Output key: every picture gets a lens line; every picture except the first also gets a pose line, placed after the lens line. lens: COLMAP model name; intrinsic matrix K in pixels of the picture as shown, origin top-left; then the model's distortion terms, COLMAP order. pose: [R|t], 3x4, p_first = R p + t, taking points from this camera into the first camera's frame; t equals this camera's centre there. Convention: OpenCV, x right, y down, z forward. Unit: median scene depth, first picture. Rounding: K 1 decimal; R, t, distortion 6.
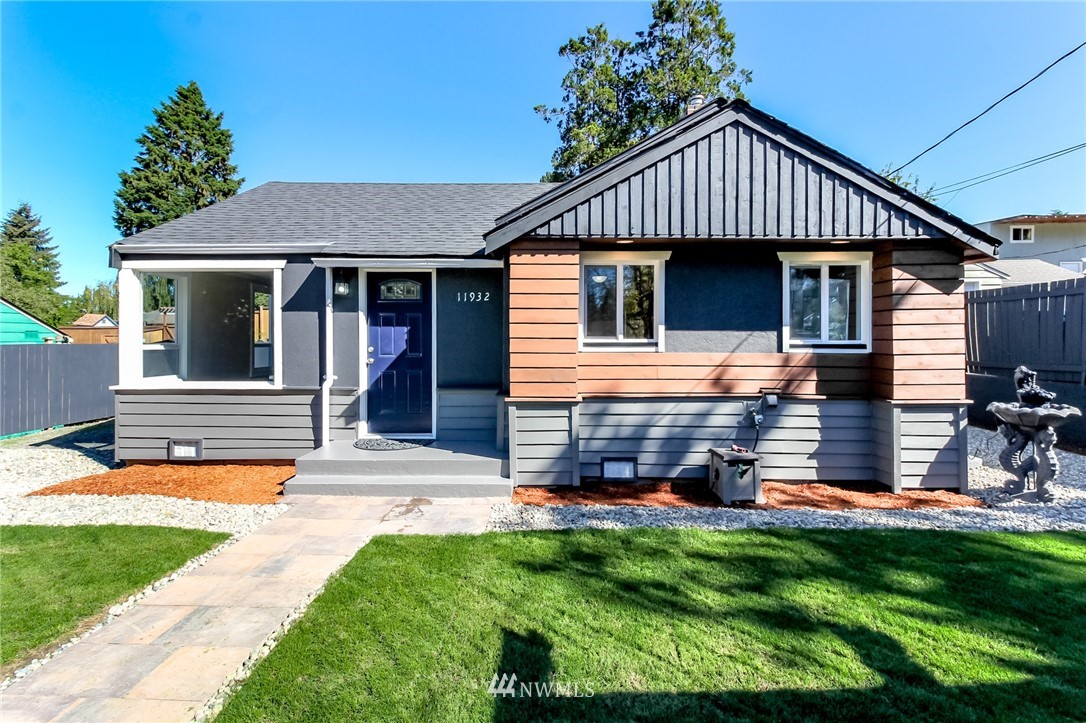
lens RADIAL K [[533.7, 0, 567.2], [0, 533.7, 347.9], [0, 0, 1]] dist [0.009588, -0.000230]
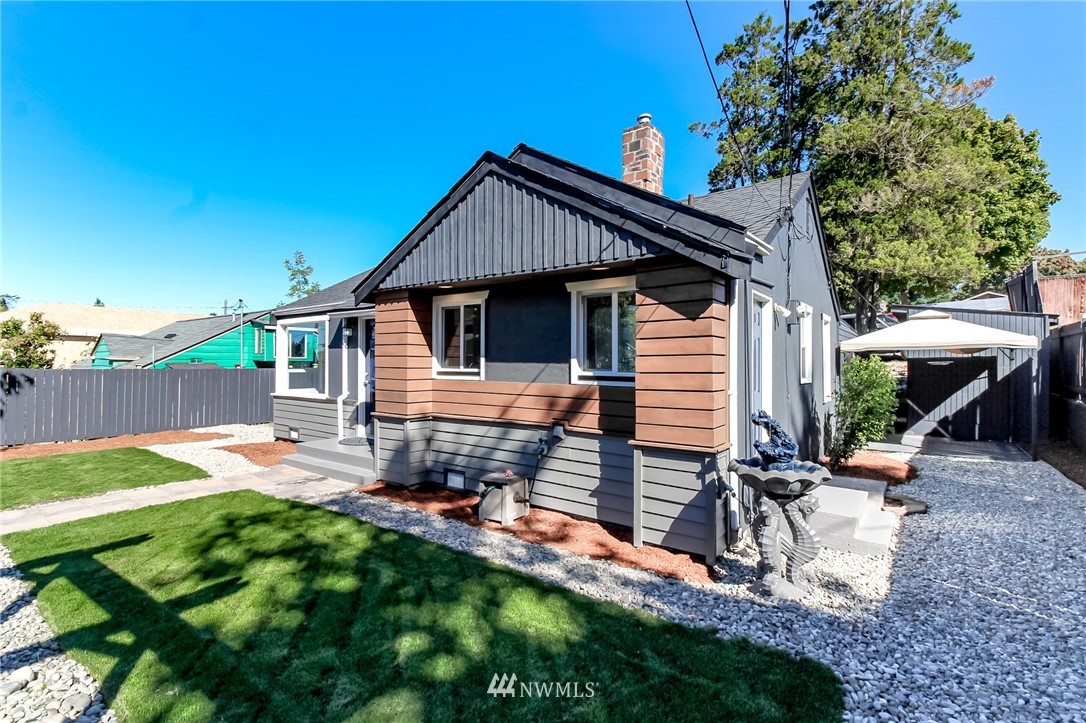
lens RADIAL K [[533.0, 0, 543.0], [0, 533.0, 361.5], [0, 0, 1]] dist [0.014946, -0.000185]
pose [[0.791079, 0.000528, -0.611714, 1.010620], [-0.008409, 0.999915, -0.010012, -0.023585], [0.611656, 0.013065, 0.791016, 0.198268]]
